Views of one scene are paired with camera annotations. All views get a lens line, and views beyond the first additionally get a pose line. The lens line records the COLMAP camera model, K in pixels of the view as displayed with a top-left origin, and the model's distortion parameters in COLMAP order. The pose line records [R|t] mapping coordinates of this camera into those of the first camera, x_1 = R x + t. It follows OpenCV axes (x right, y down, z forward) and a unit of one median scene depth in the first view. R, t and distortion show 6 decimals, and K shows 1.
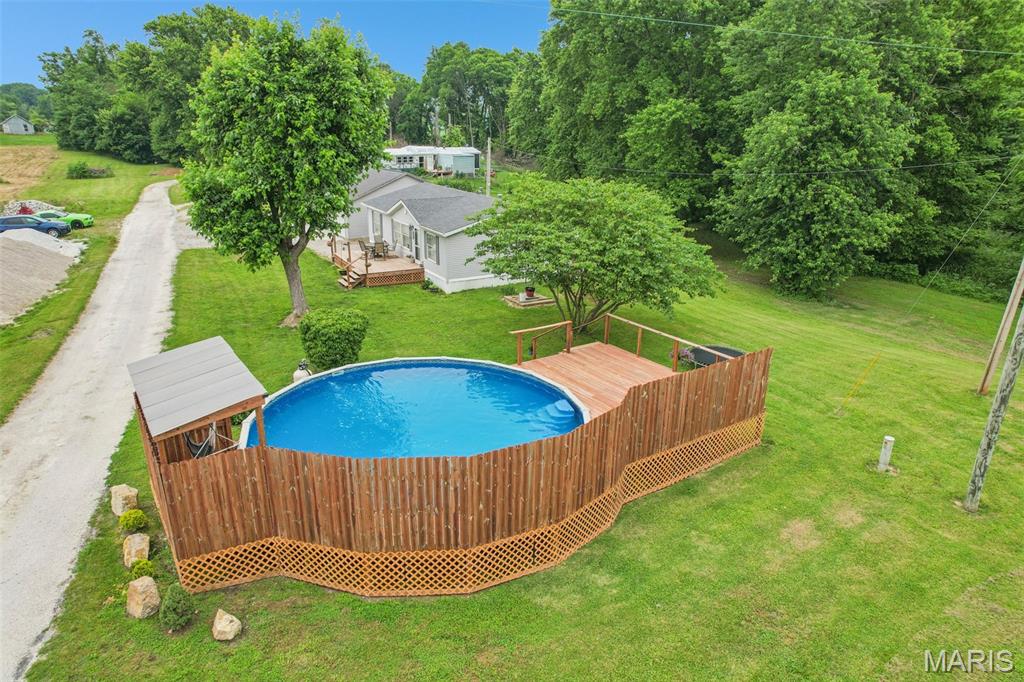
lens RADIAL K [[656.9, 0, 513.7], [0, 656.9, 345.1], [0, 0, 1]] dist [-0.085937, 0.078230]
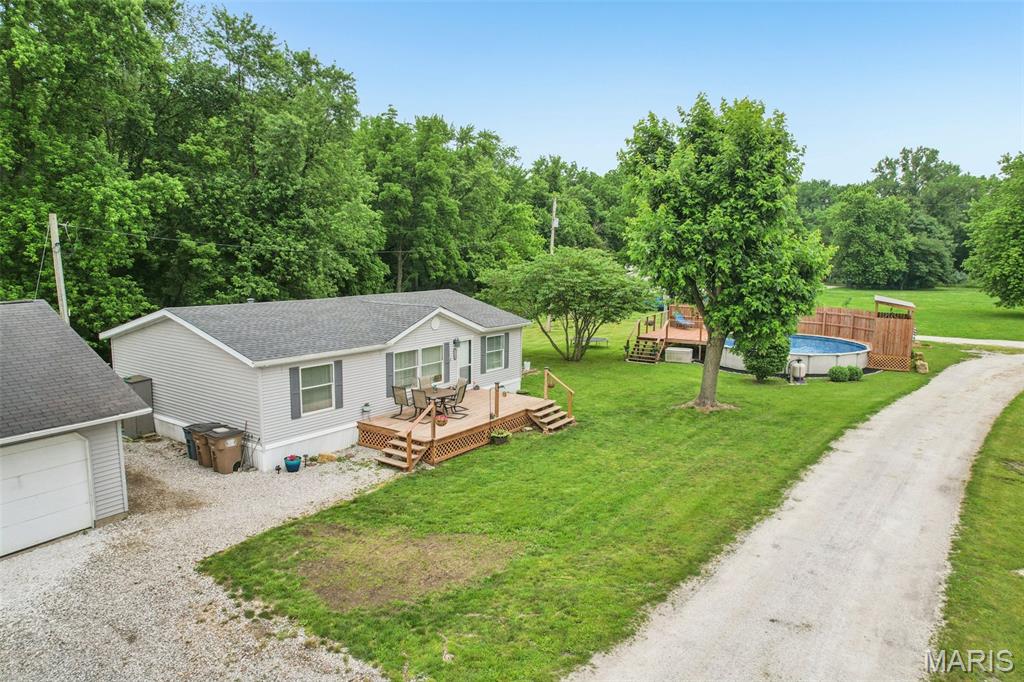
lens RADIAL K [[656.9, 0, 513.7], [0, 656.9, 345.1], [0, 0, 1]] dist [-0.085937, 0.078230]
pose [[-0.439318, -0.146311, 0.886337, -0.970573], [0.278340, 0.915923, 0.289156, -0.443924], [-0.854123, 0.373734, -0.361657, 1.489734]]
